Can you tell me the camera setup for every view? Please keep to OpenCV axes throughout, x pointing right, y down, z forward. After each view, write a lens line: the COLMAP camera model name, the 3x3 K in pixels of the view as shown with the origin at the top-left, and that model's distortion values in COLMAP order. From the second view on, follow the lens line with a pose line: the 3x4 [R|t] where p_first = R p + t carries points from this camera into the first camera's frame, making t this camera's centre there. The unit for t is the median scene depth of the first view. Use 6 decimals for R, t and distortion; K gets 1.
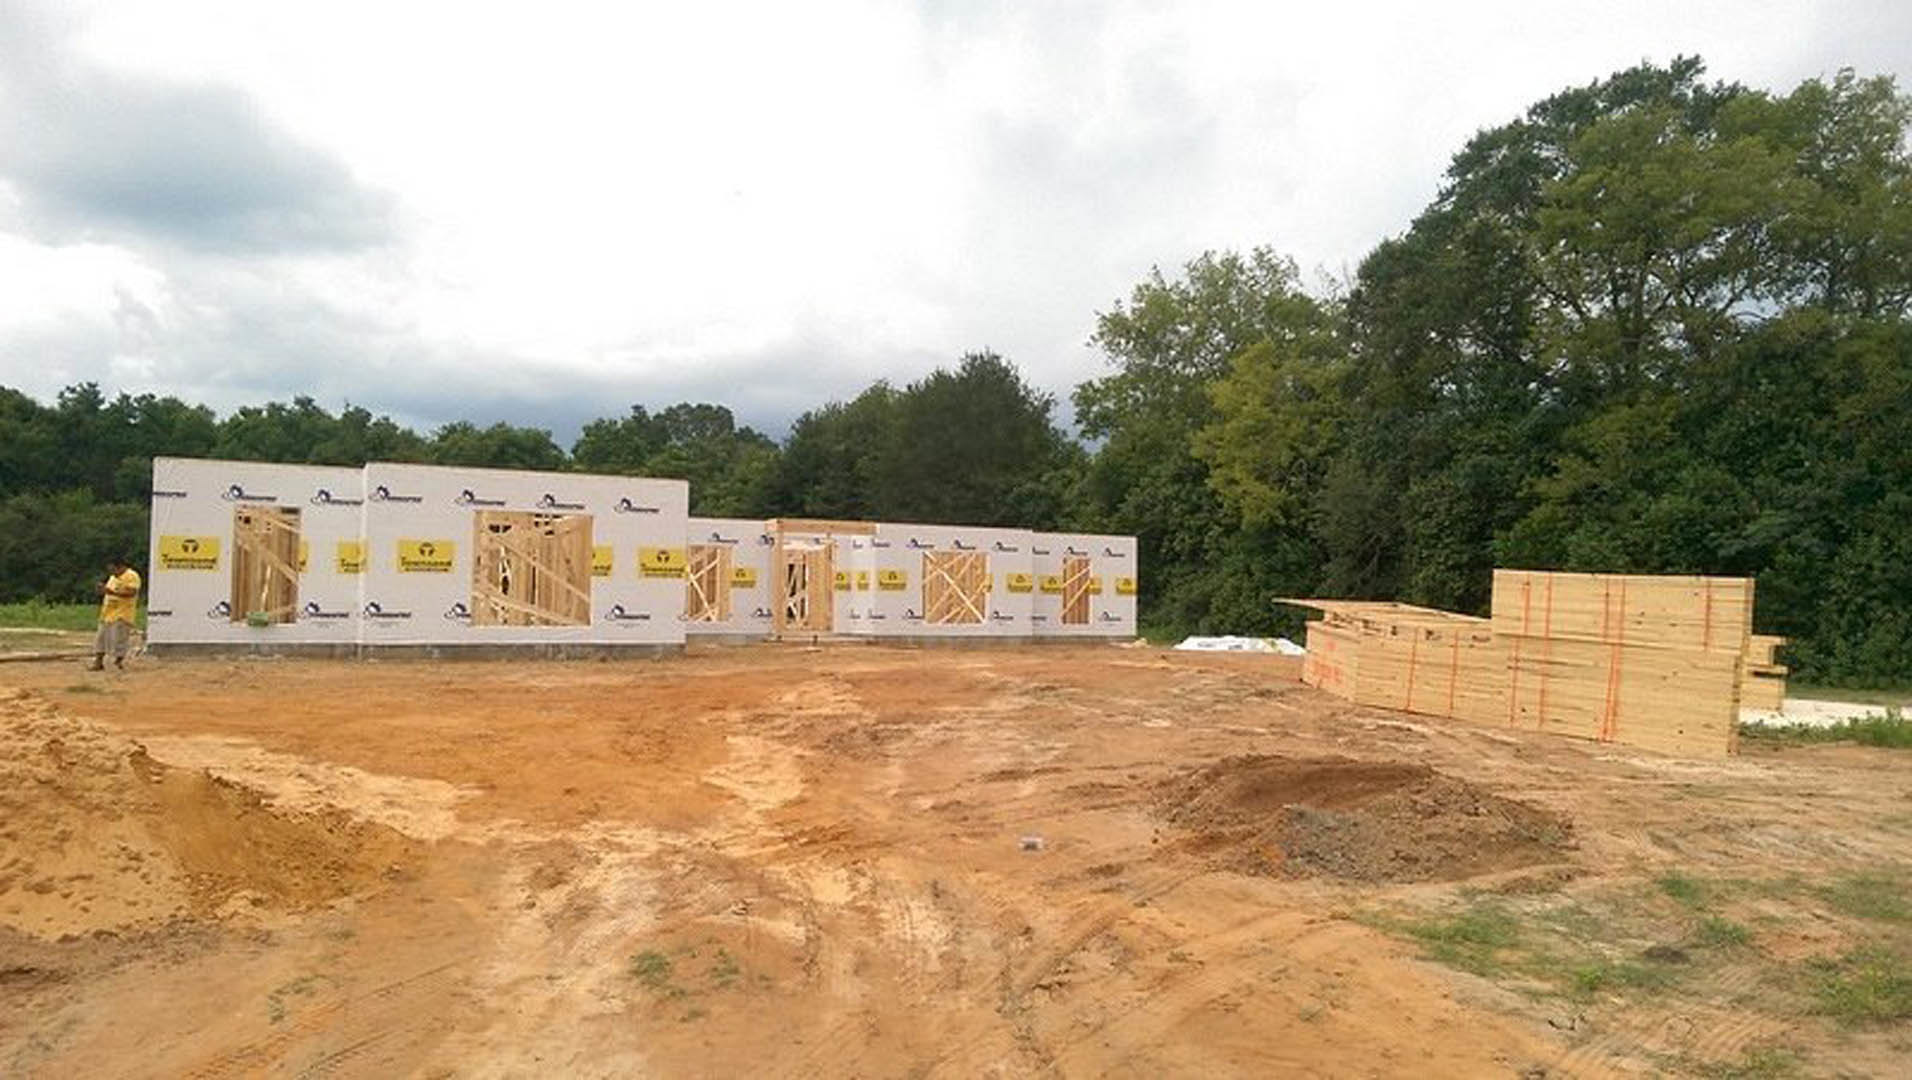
lens RADIAL K [[1300.2, 0, 956.0], [0, 1300.2, 540.0], [0, 0, 1]] dist [0.085840, -0.135880]
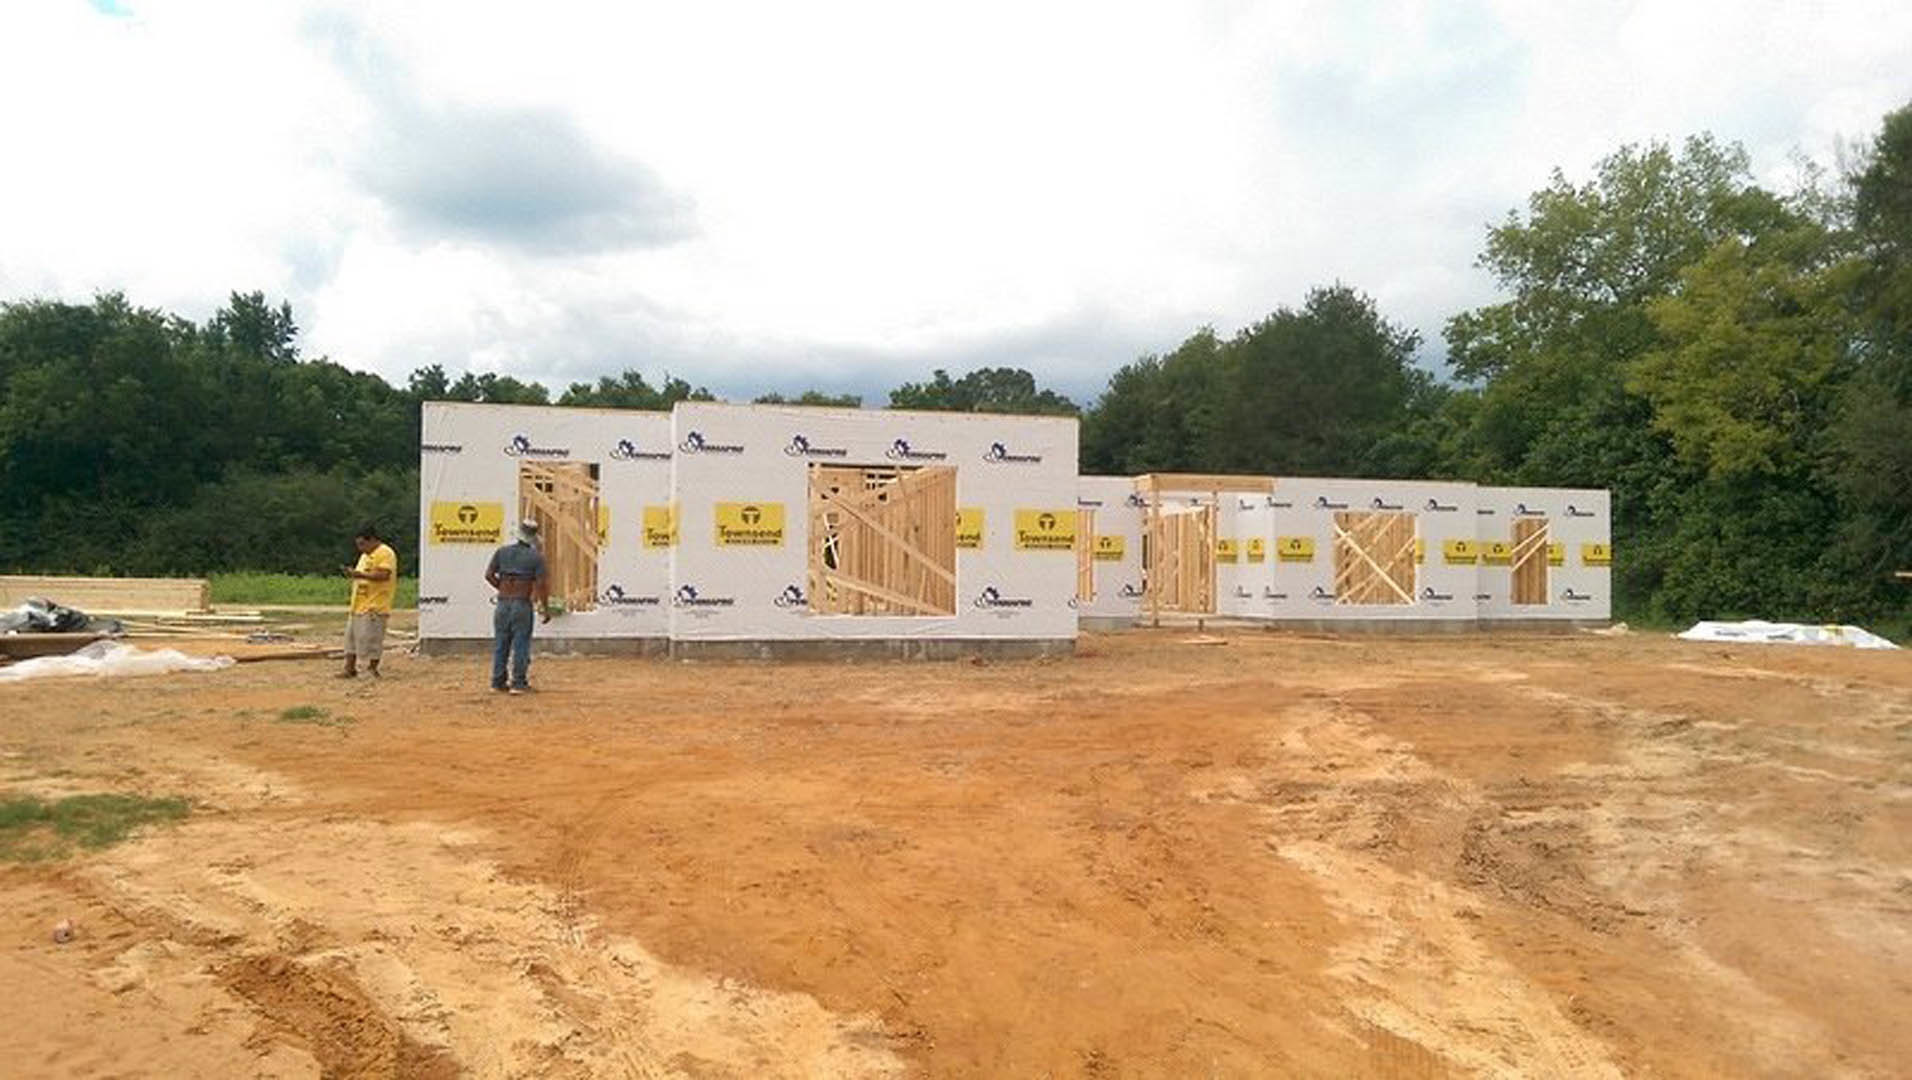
lens RADIAL K [[1300.2, 0, 956.0], [0, 1300.2, 540.0], [0, 0, 1]] dist [0.085840, -0.135880]
pose [[0.975770, -0.009130, -0.218608, -0.069401], [0.014602, 0.999619, 0.023428, 0.003210], [0.218311, -0.026053, 0.975532, 0.164689]]
